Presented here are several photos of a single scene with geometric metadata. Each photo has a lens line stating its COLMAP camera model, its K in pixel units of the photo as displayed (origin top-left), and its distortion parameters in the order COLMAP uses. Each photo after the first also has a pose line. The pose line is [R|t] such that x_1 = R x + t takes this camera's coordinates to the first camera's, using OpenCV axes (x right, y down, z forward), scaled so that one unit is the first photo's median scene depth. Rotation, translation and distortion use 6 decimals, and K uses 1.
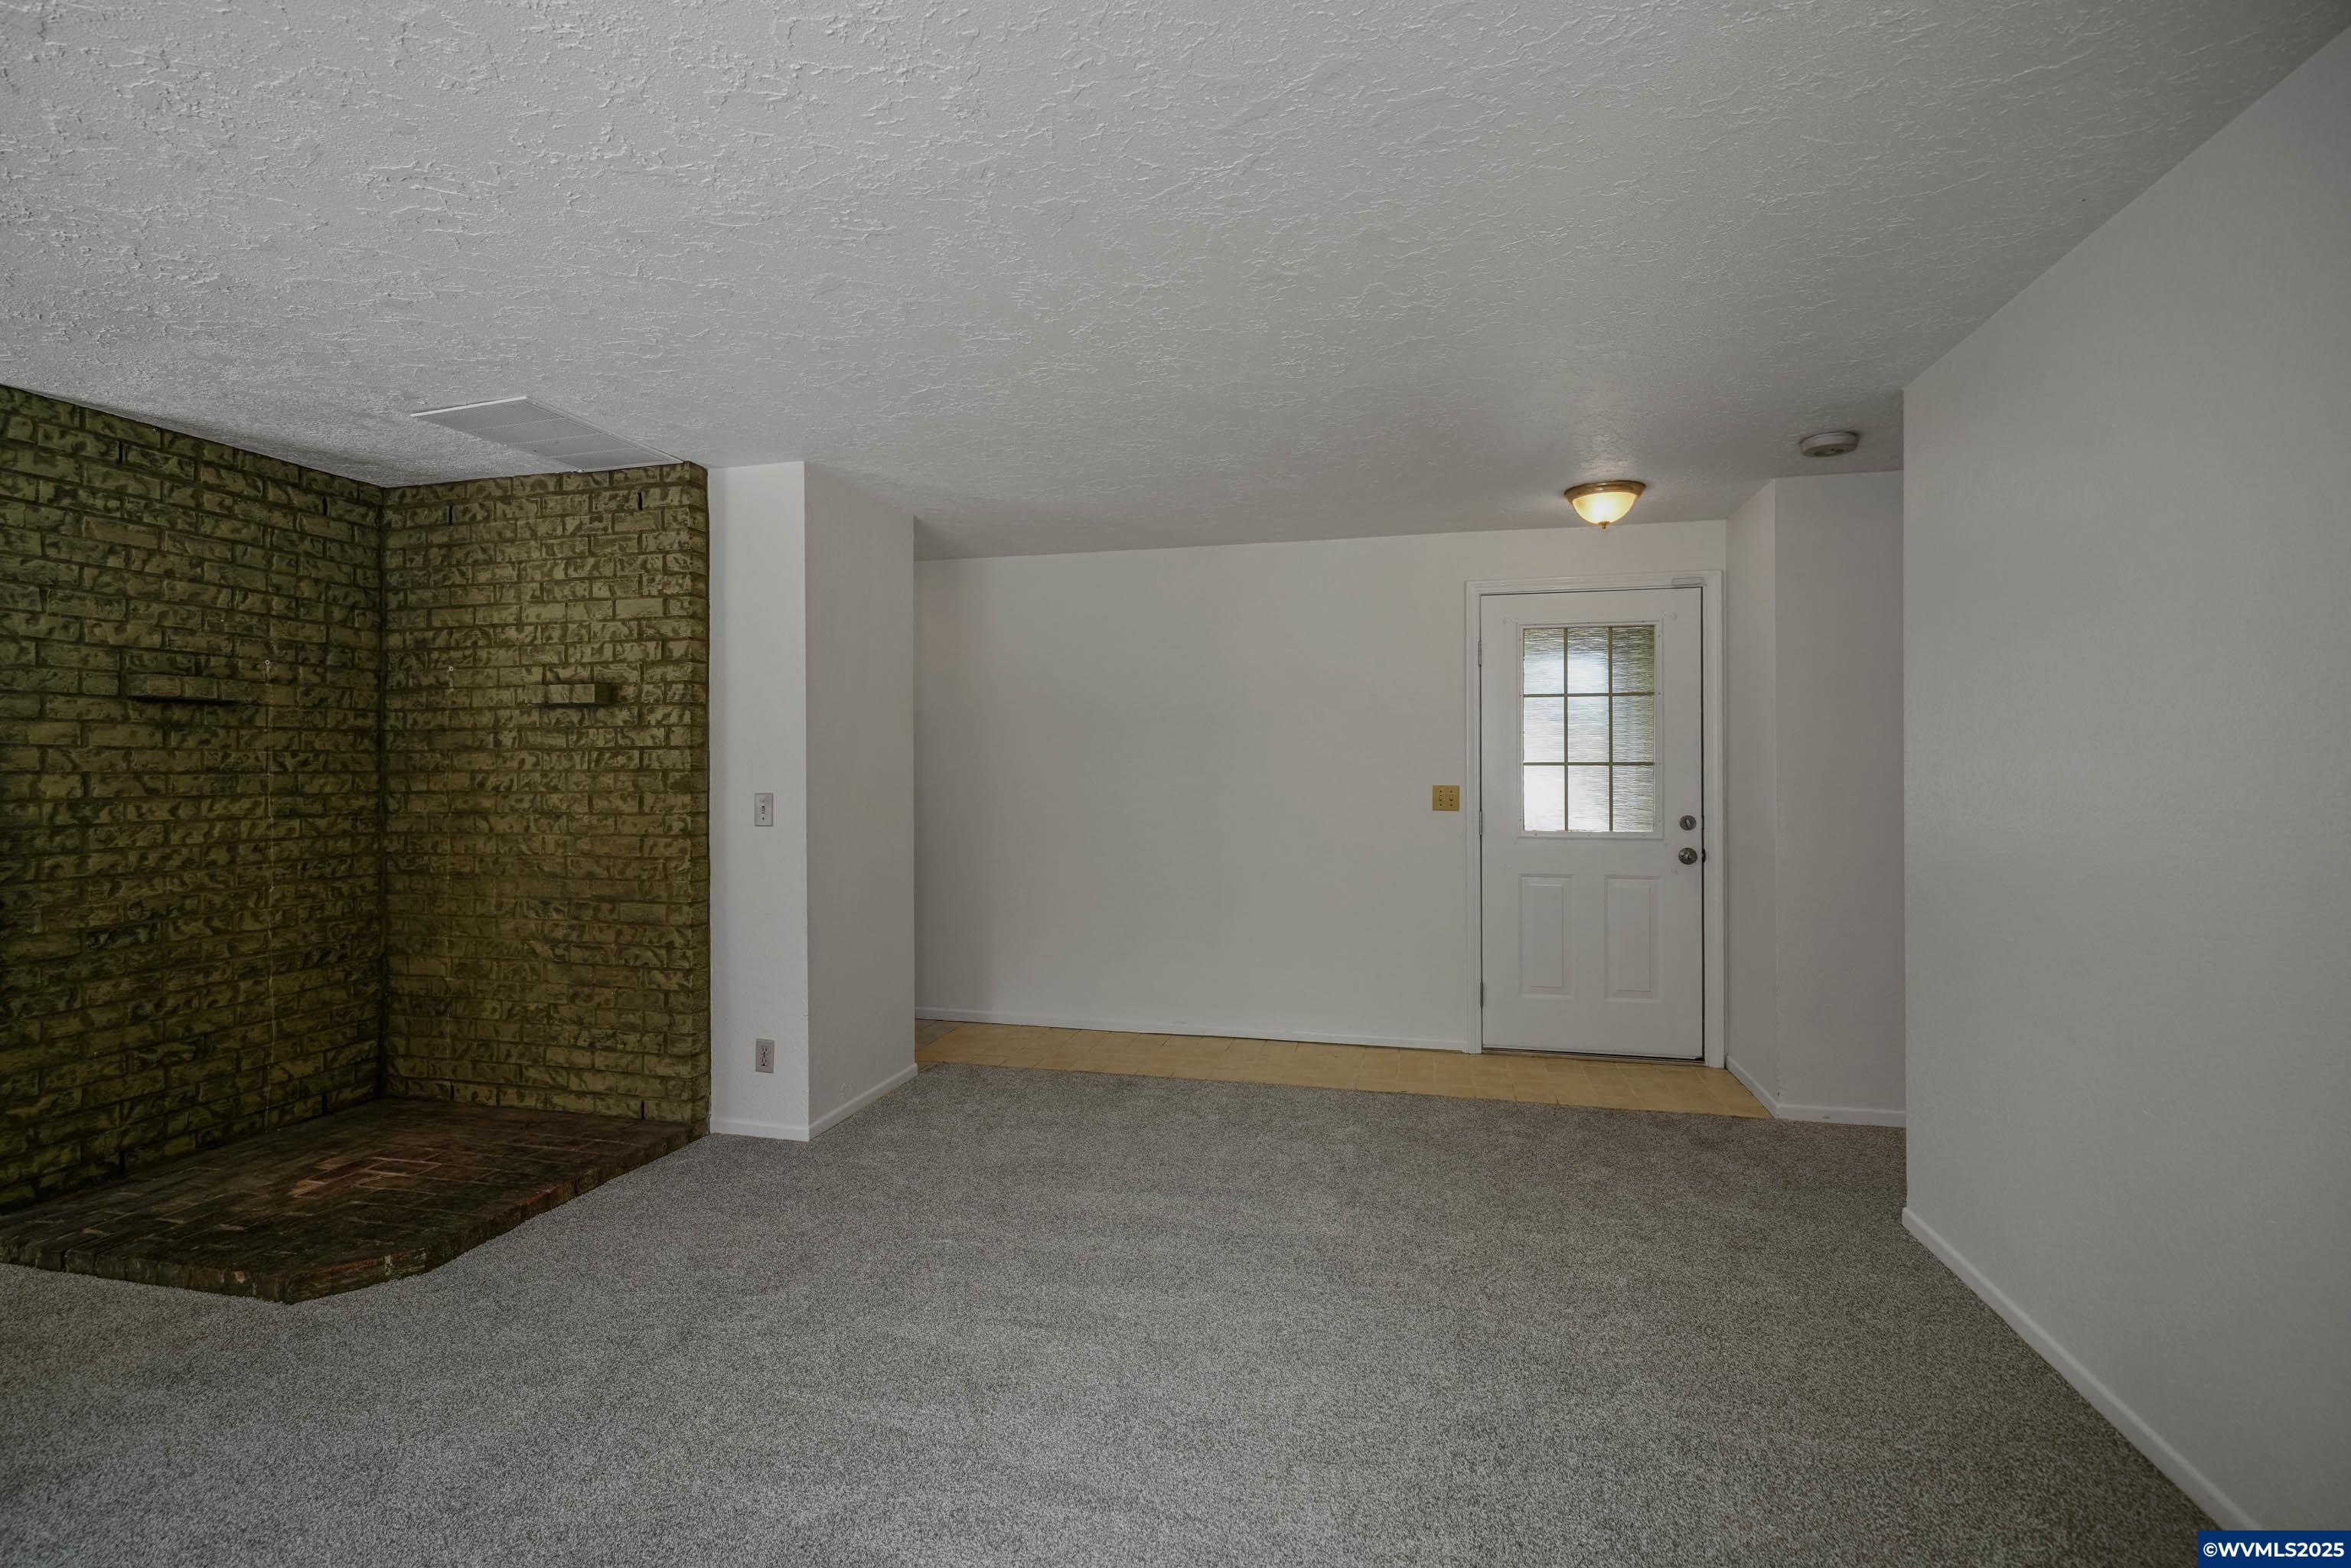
lens RADIAL K [[1035.6, 0, 1175.1], [0, 1035.6, 769.7], [0, 0, 1]] dist [0.000074, 0.000058]
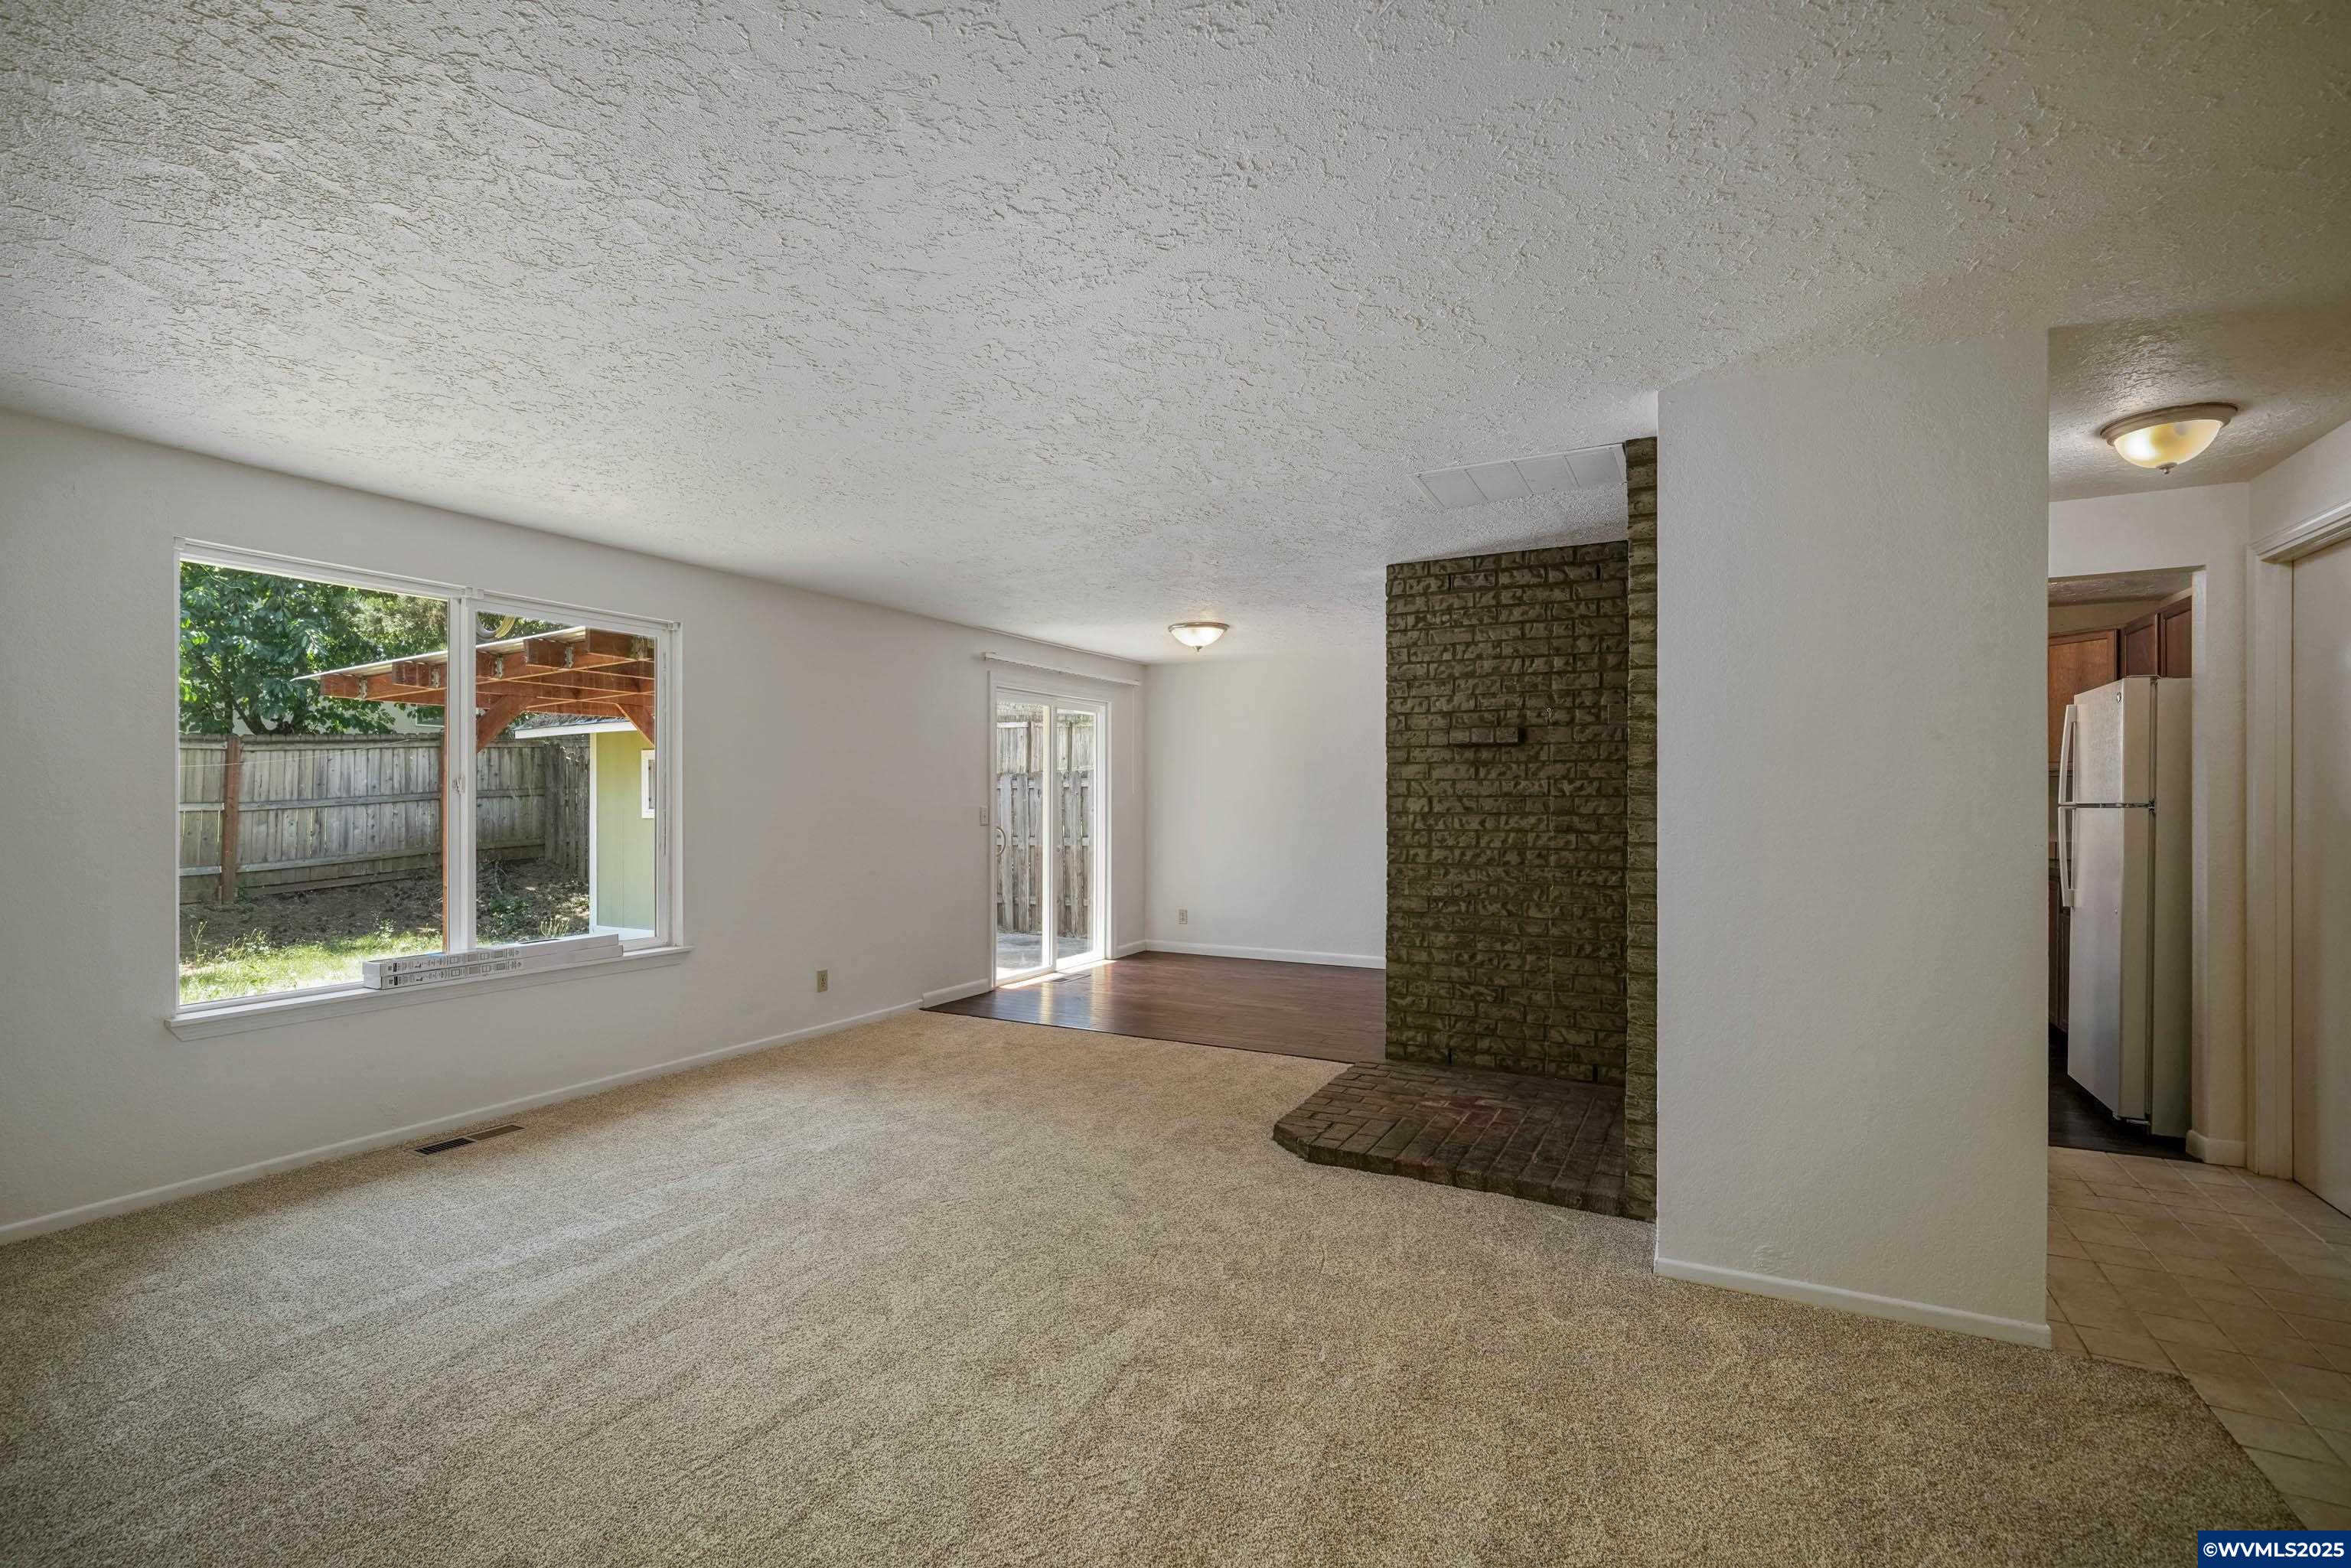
lens RADIAL K [[1075.8, 0, 1172.5], [0, 1075.8, 798.6], [0, 0, 1]] dist [-0.000353, -0.000017]
pose [[-0.234931, 0.004996, -0.971999, 0.553995], [0.002025, 0.999987, 0.004651, -0.001519], [0.972010, -0.000875, -0.234938, 0.916093]]
